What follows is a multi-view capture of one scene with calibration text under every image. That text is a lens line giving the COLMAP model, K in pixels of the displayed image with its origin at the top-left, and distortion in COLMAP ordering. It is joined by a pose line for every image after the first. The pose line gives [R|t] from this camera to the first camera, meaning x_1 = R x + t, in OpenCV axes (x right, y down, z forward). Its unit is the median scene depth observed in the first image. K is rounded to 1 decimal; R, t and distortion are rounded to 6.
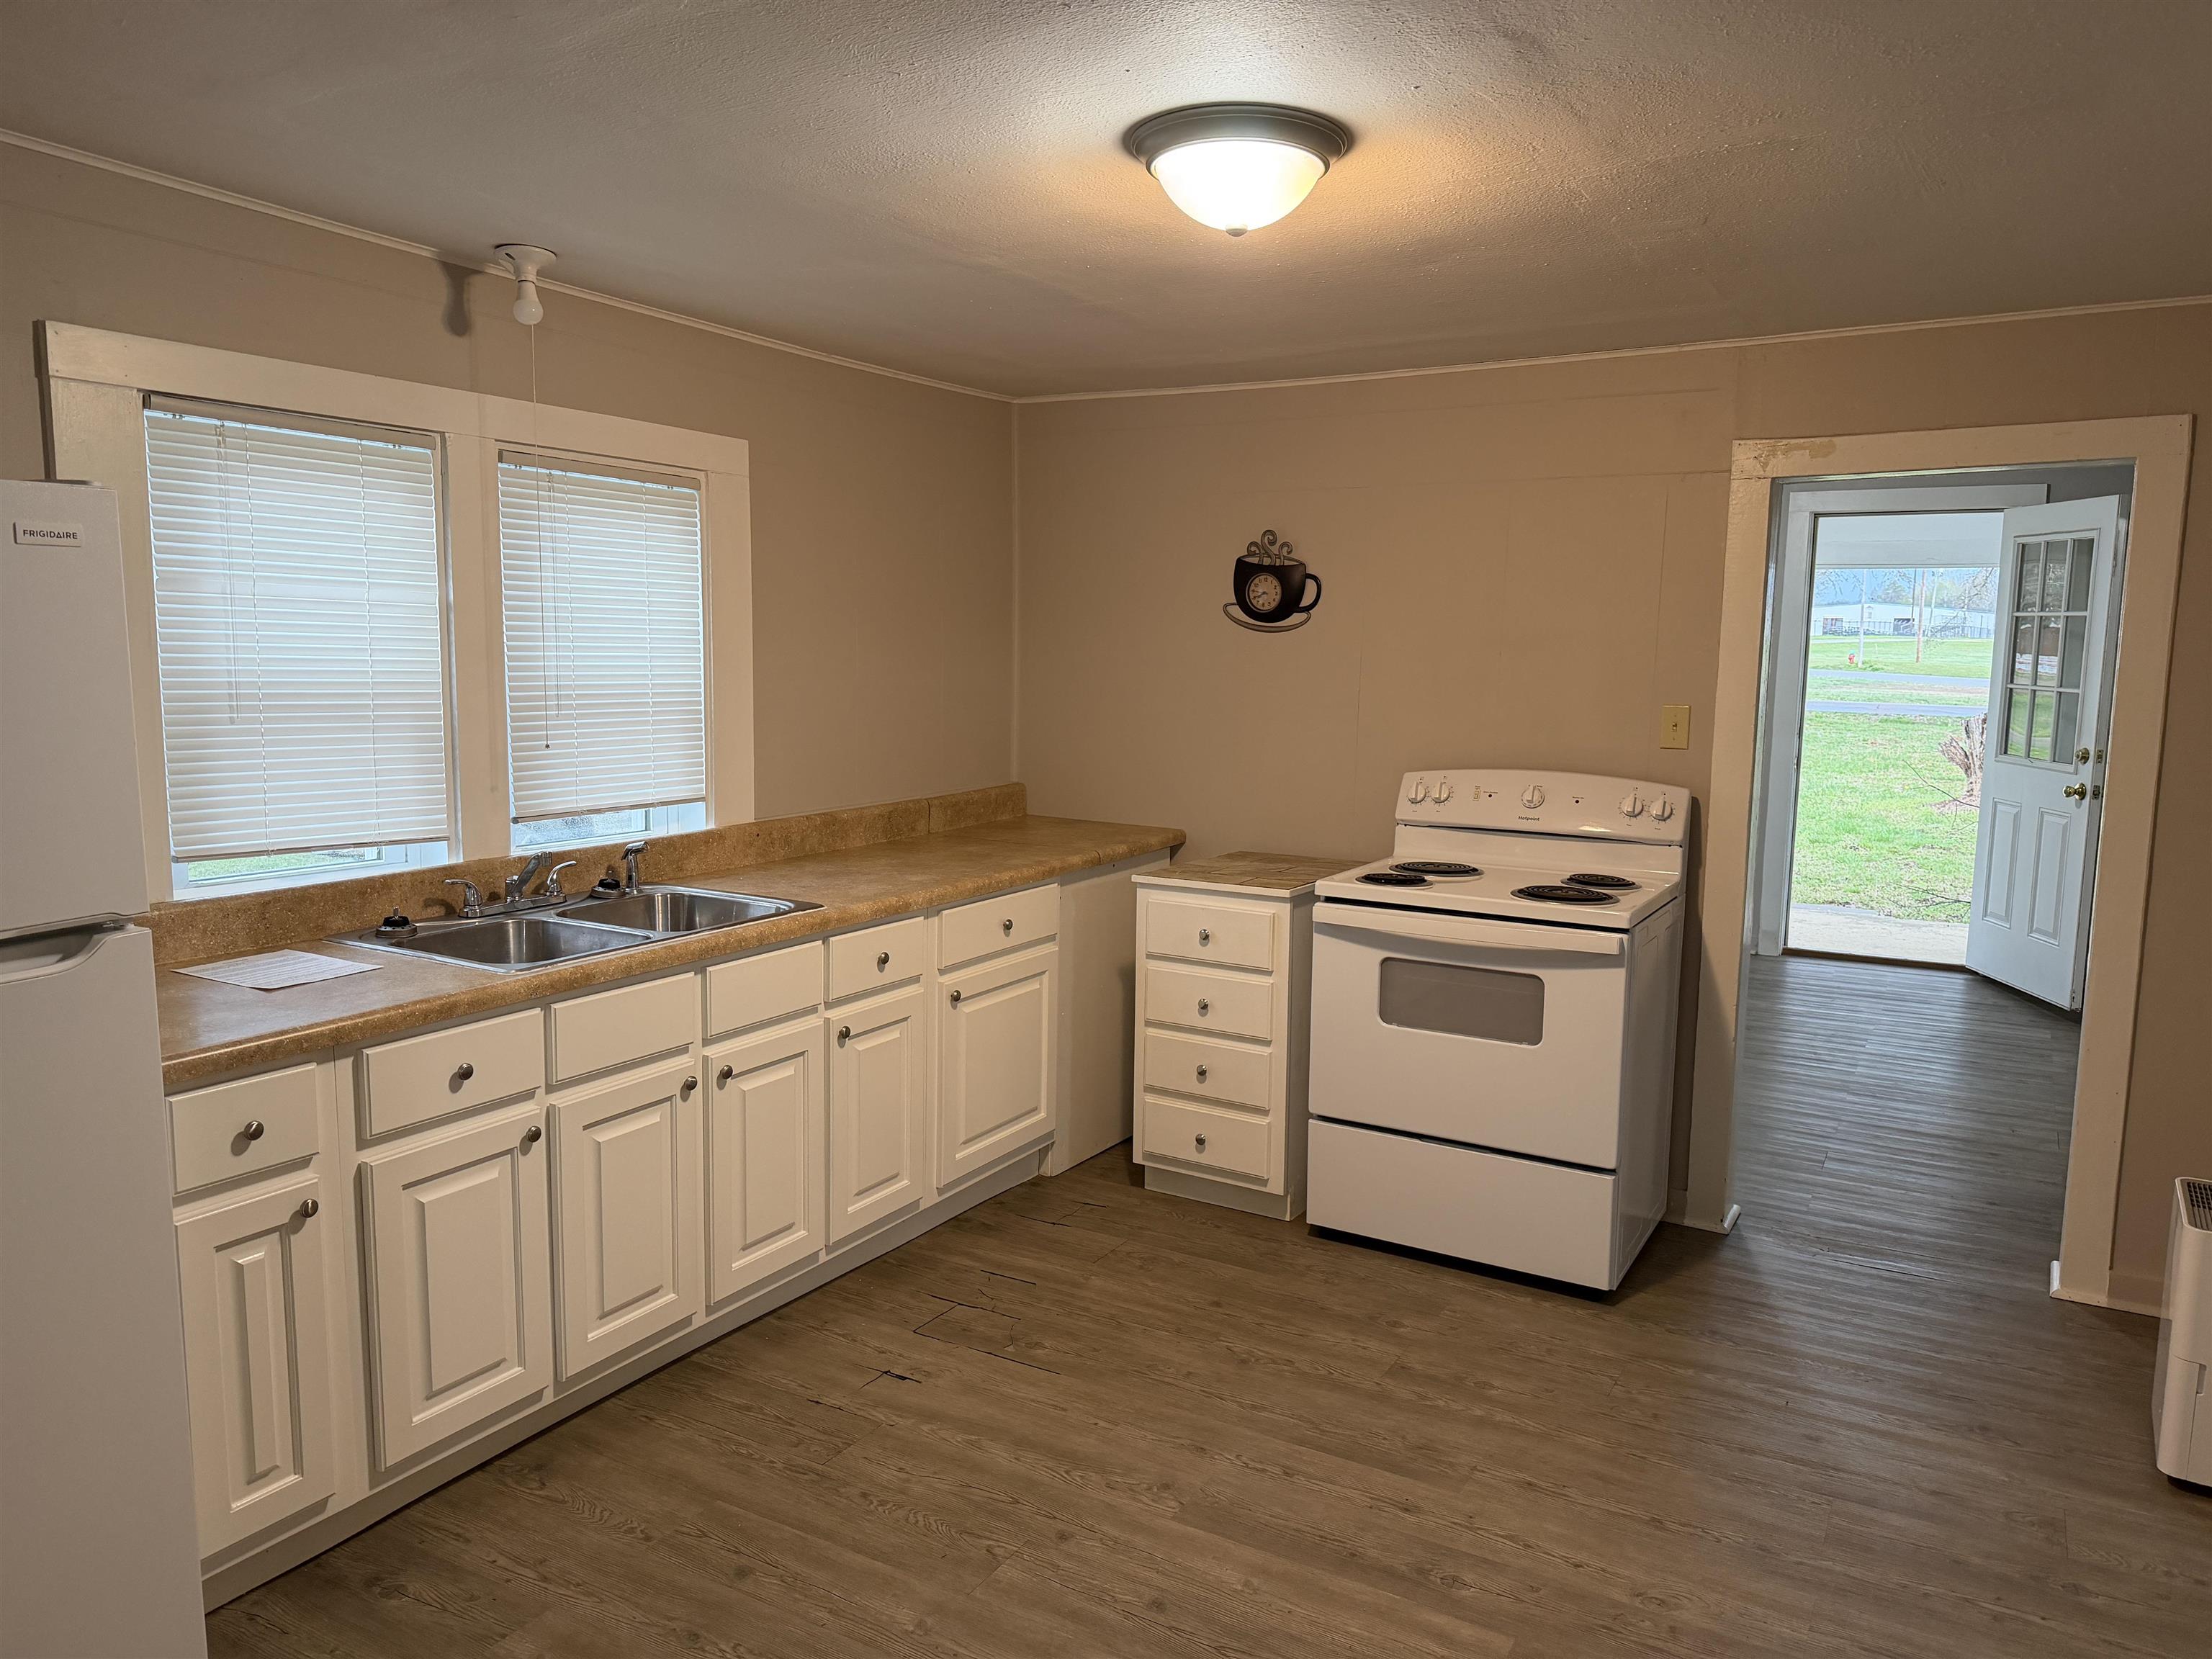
lens RADIAL K [[1544.8, 0, 1110.9], [0, 1544.8, 821.8], [0, 0, 1]] dist [0.153408, -0.259049]
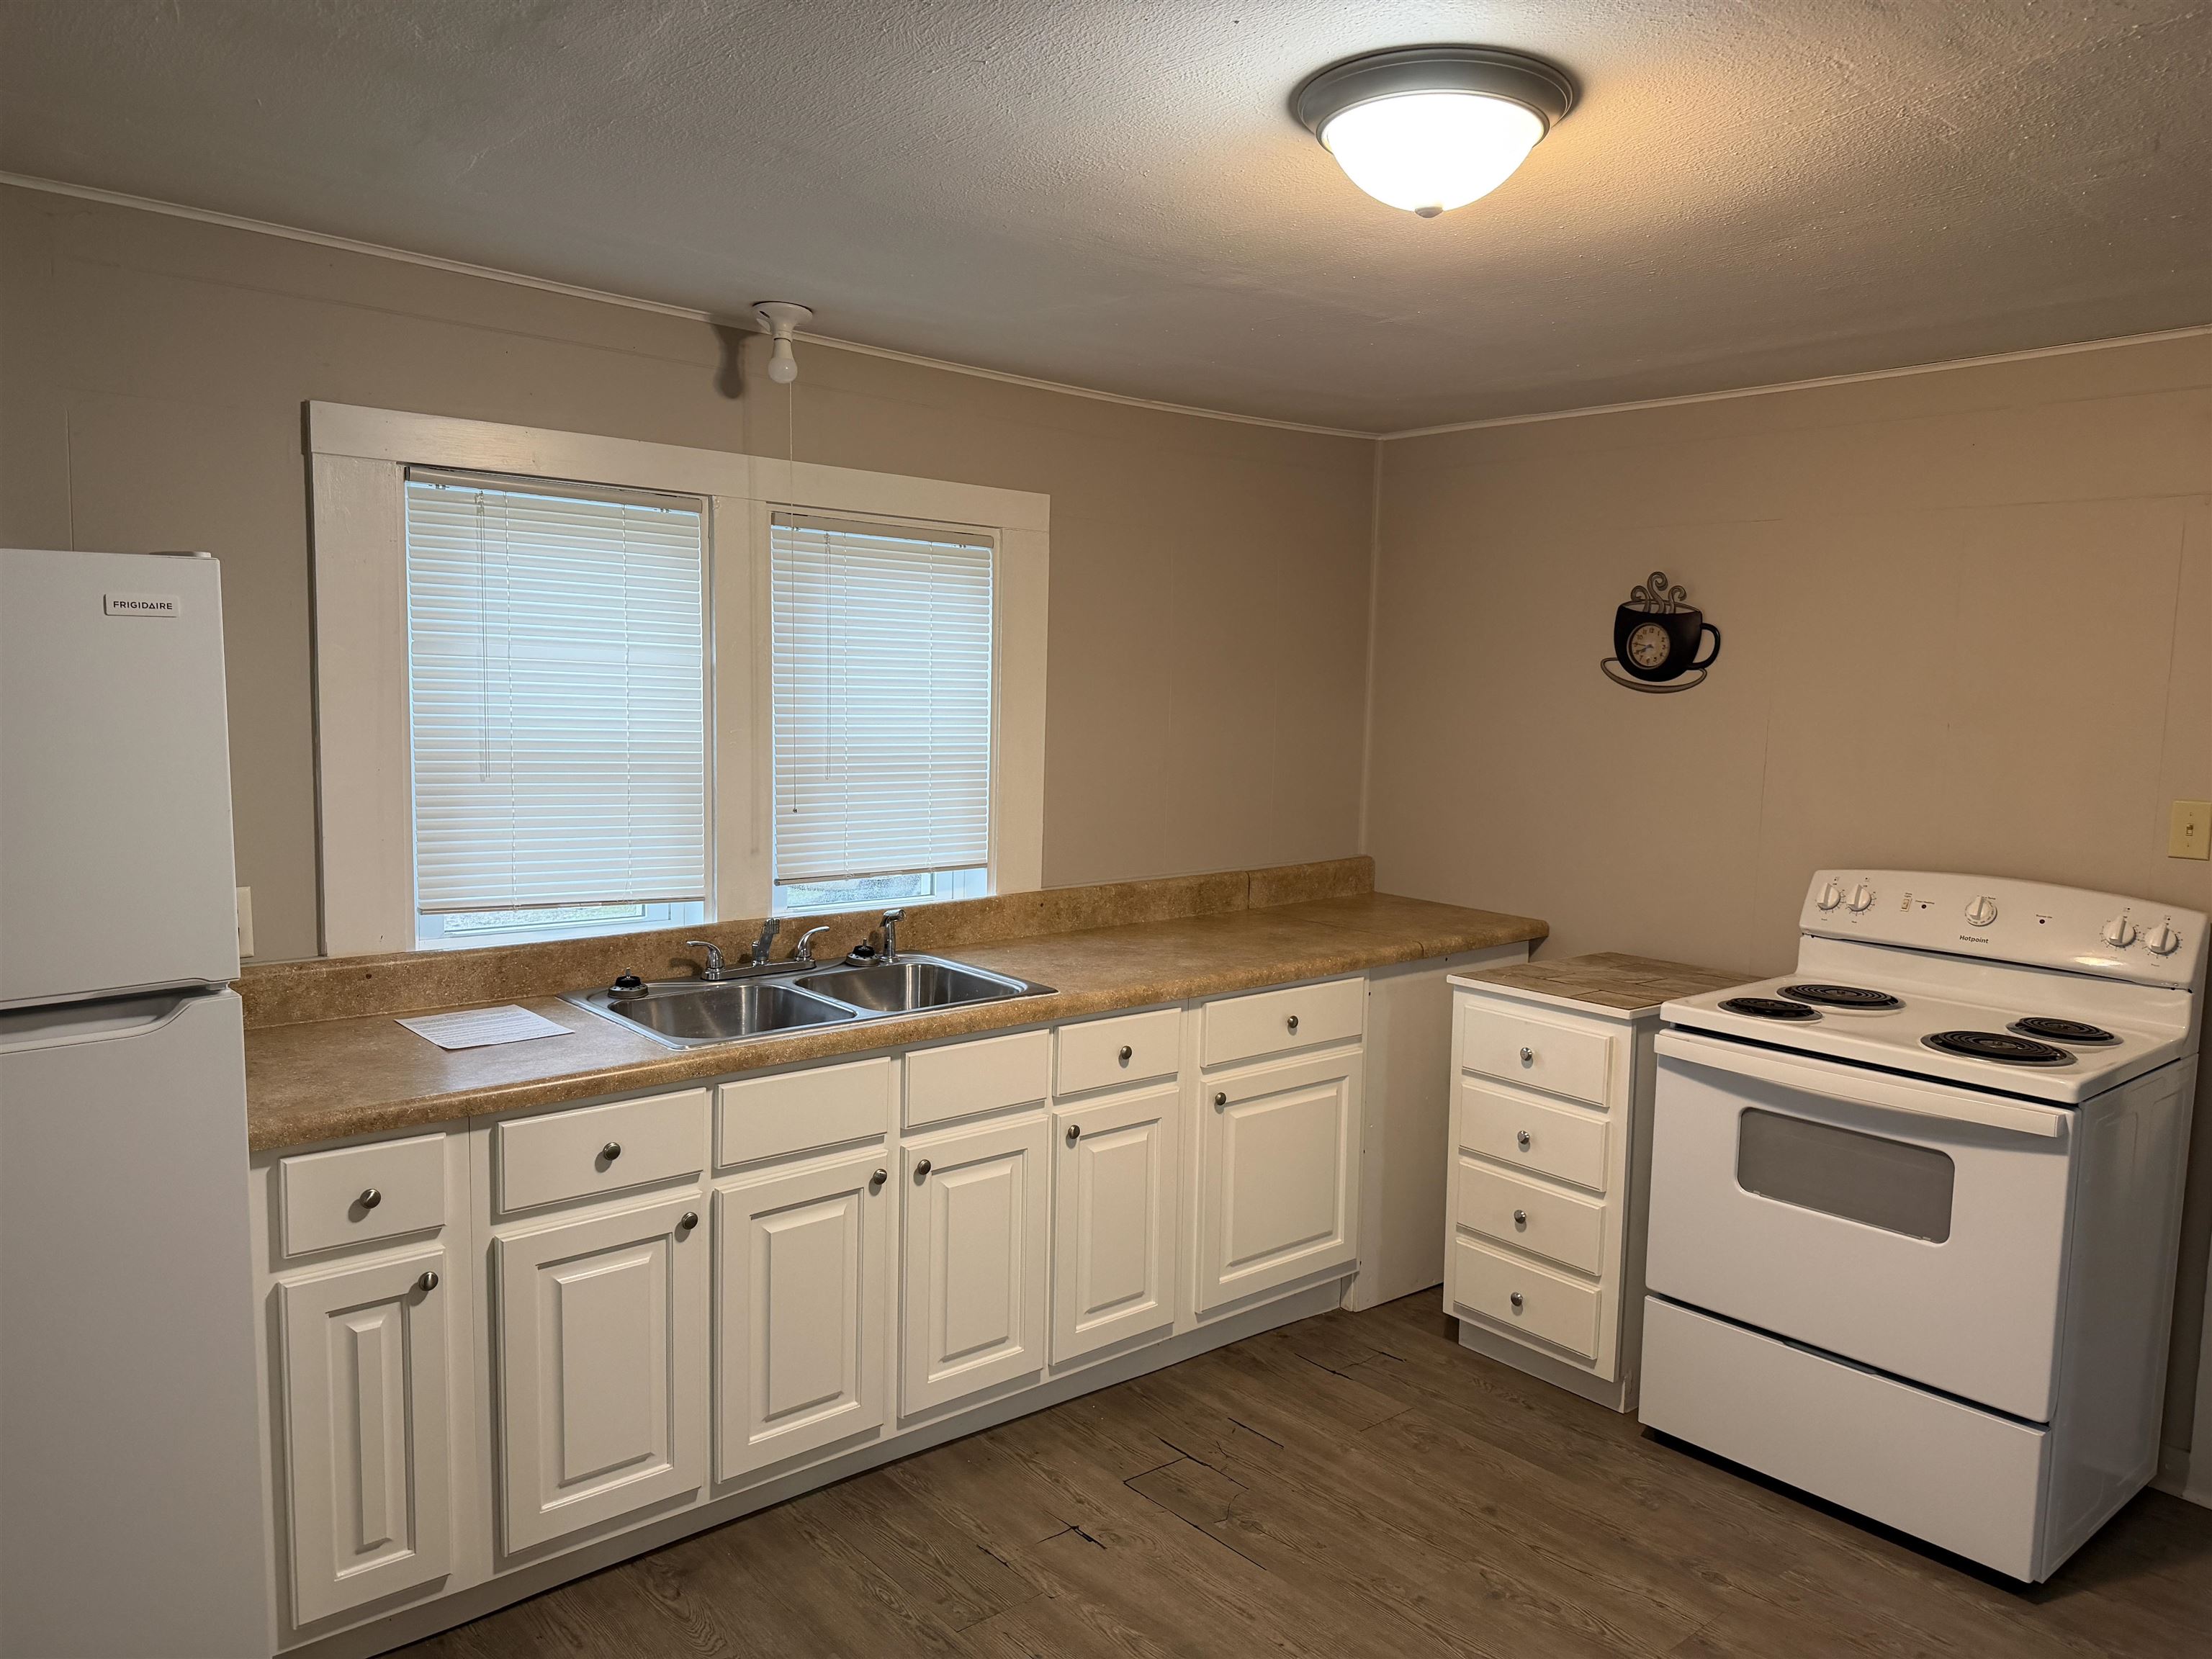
lens RADIAL K [[1544.8, 0, 1110.9], [0, 1544.8, 821.8], [0, 0, 1]] dist [0.153408, -0.259049]
pose [[0.941529, 0.037249, -0.334867, 0.148084], [-0.046704, 0.998704, -0.020224, -0.029102], [0.333679, 0.034681, 0.942048, 0.141715]]
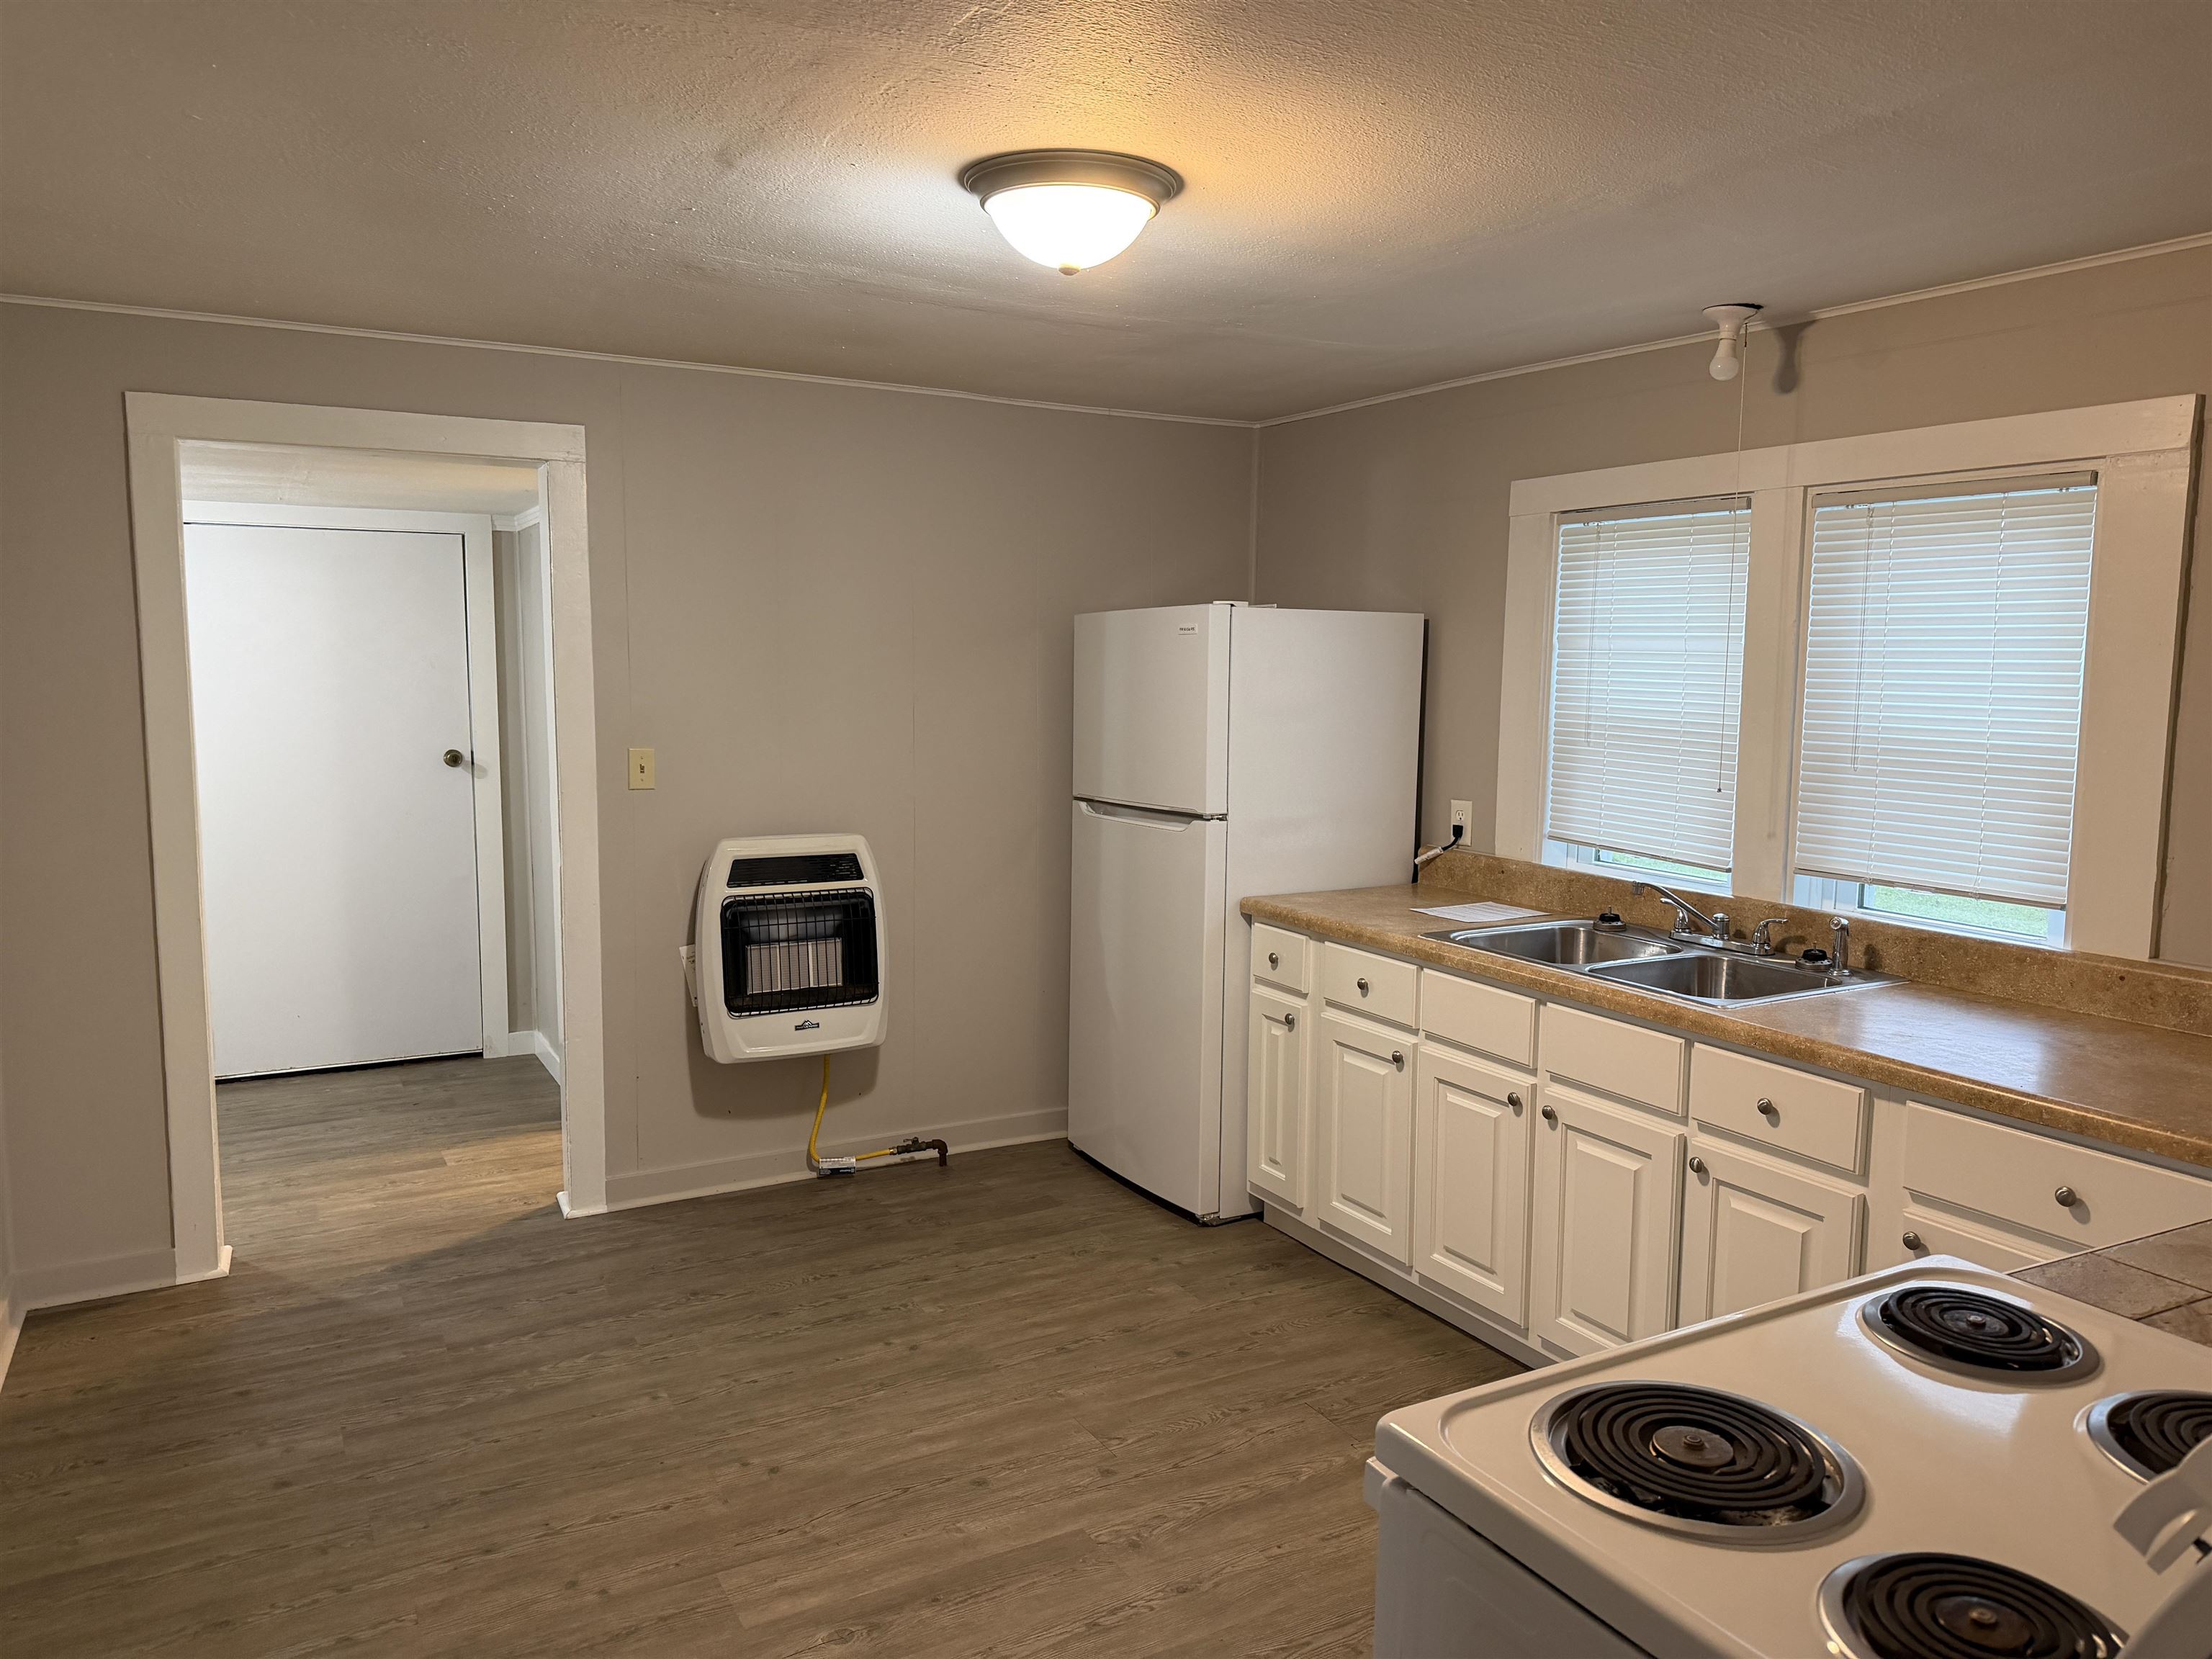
lens RADIAL K [[1544.8, 0, 1110.9], [0, 1544.8, 821.8], [0, 0, 1]] dist [0.153408, -0.259049]
pose [[-0.509458, 0.068842, -0.857737, 0.677622], [-0.119871, 0.981398, 0.149966, -0.126673], [0.852105, 0.179219, -0.491729, 1.113940]]
